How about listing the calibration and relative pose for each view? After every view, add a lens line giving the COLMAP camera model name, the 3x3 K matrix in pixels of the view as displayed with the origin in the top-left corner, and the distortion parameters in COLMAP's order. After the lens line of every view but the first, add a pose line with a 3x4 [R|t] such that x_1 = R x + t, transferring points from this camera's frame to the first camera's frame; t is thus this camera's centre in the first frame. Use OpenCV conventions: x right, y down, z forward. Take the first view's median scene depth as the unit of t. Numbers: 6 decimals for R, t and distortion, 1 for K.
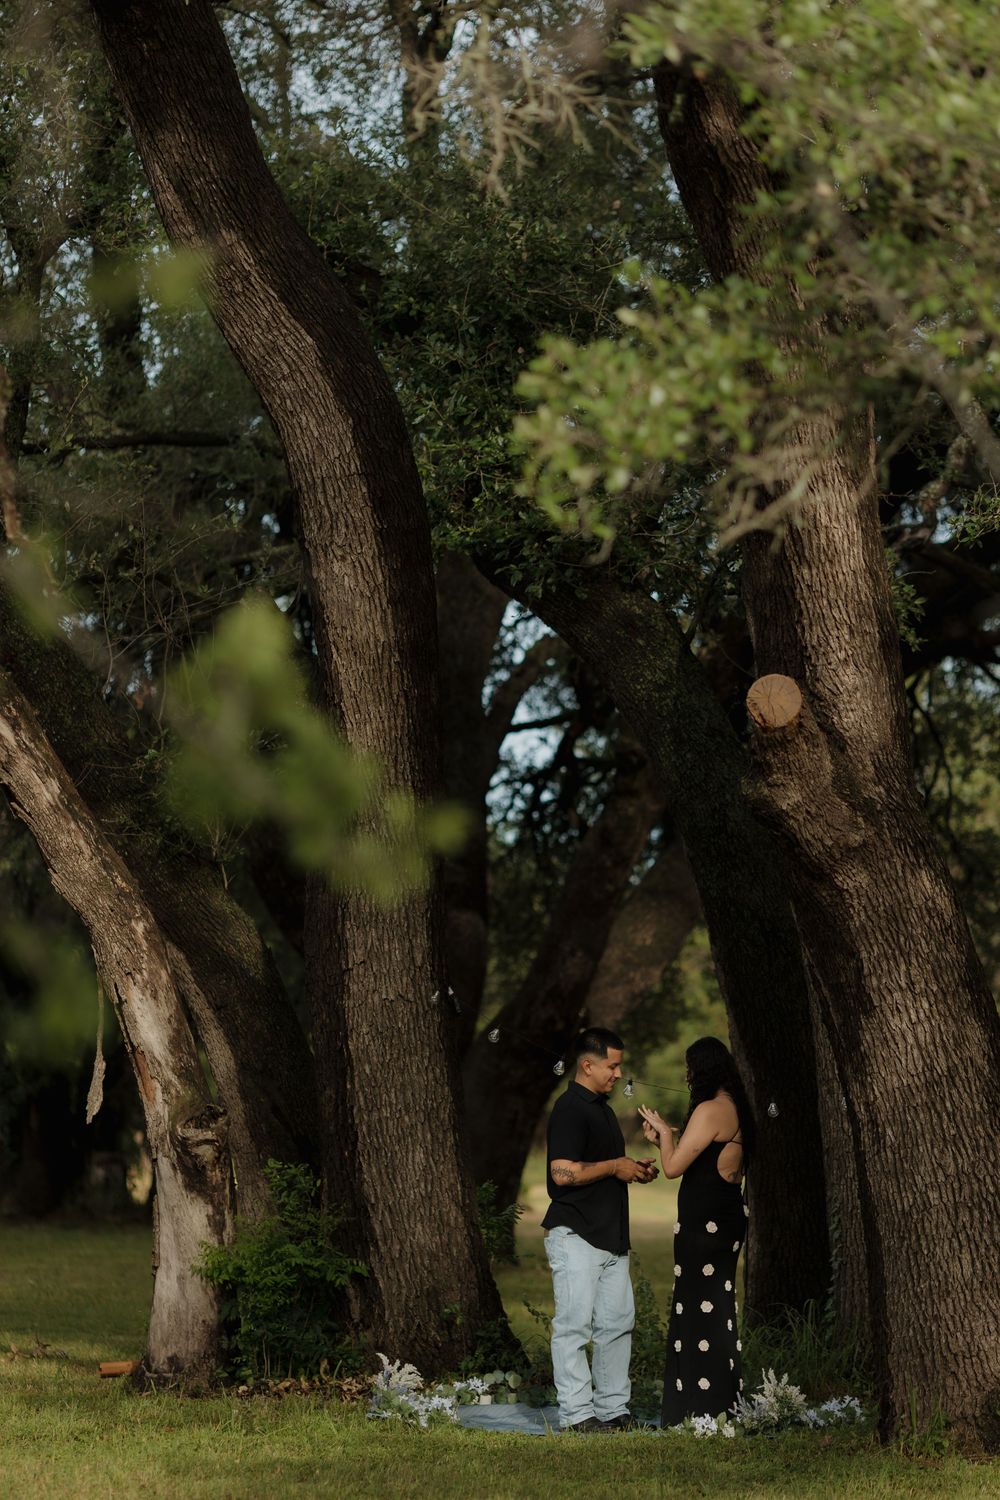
lens RADIAL K [[3585.4, 0, 500.0], [0, 3585.4, 750.0], [0, 0, 1]] dist [-0.152497, -0.071649]
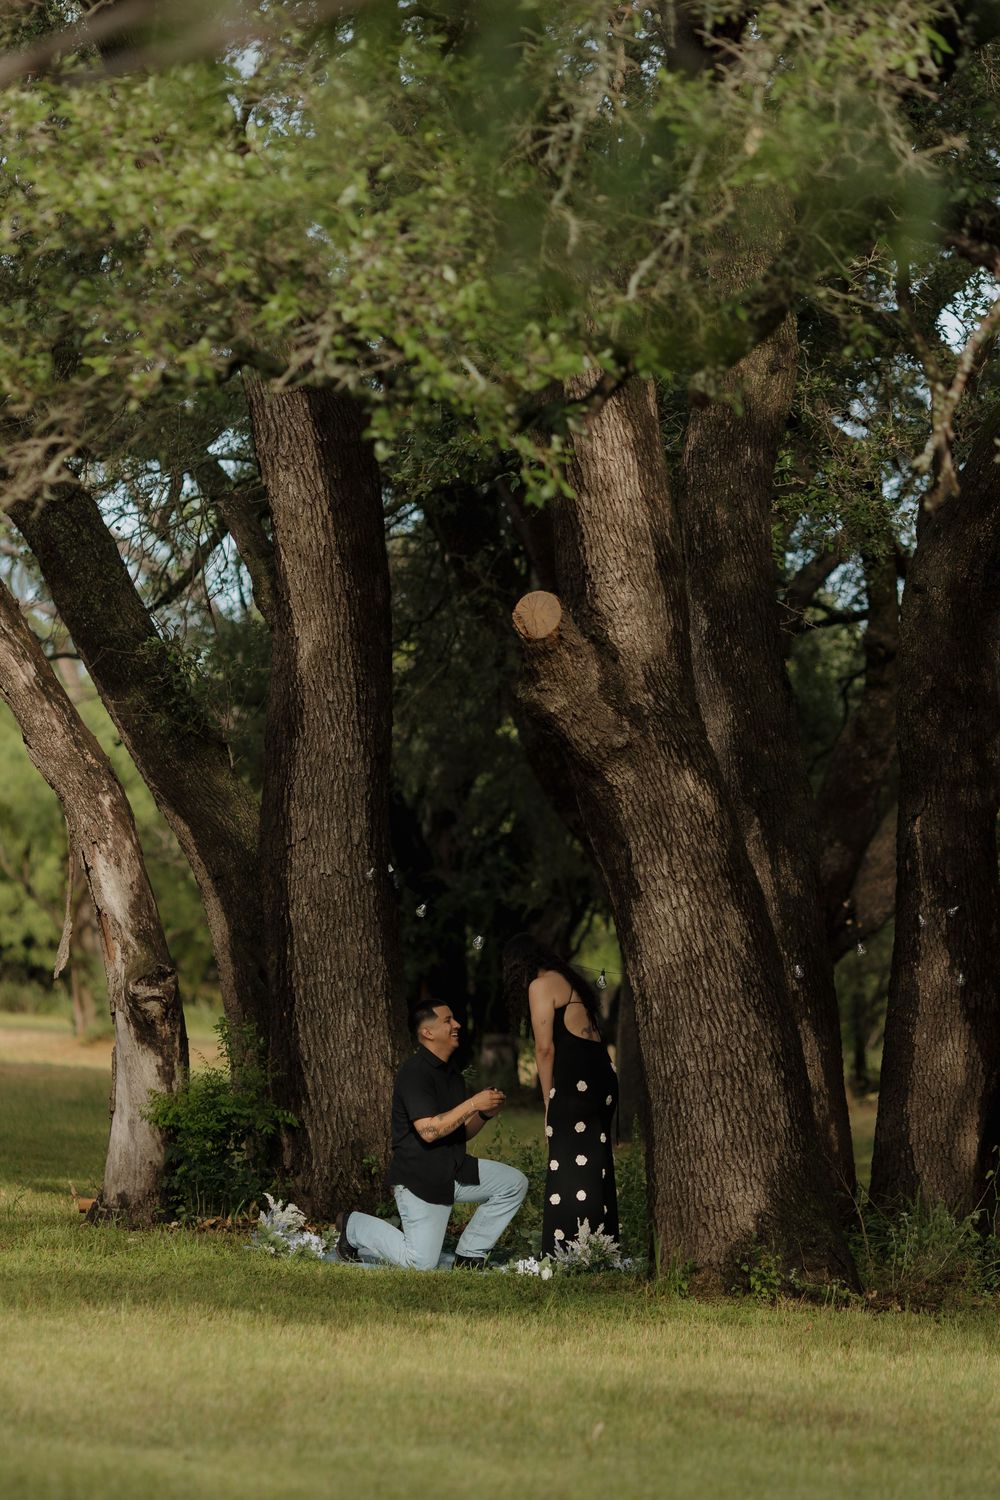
lens RADIAL K [[3585.4, 0, 500.0], [0, 3585.4, 750.0], [0, 0, 1]] dist [-0.152497, -0.071649]
pose [[0.996684, 0.030764, -0.075330, 0.117451], [-0.028307, 0.999039, 0.033467, -0.006787], [0.076287, -0.031224, 0.996597, -0.091490]]
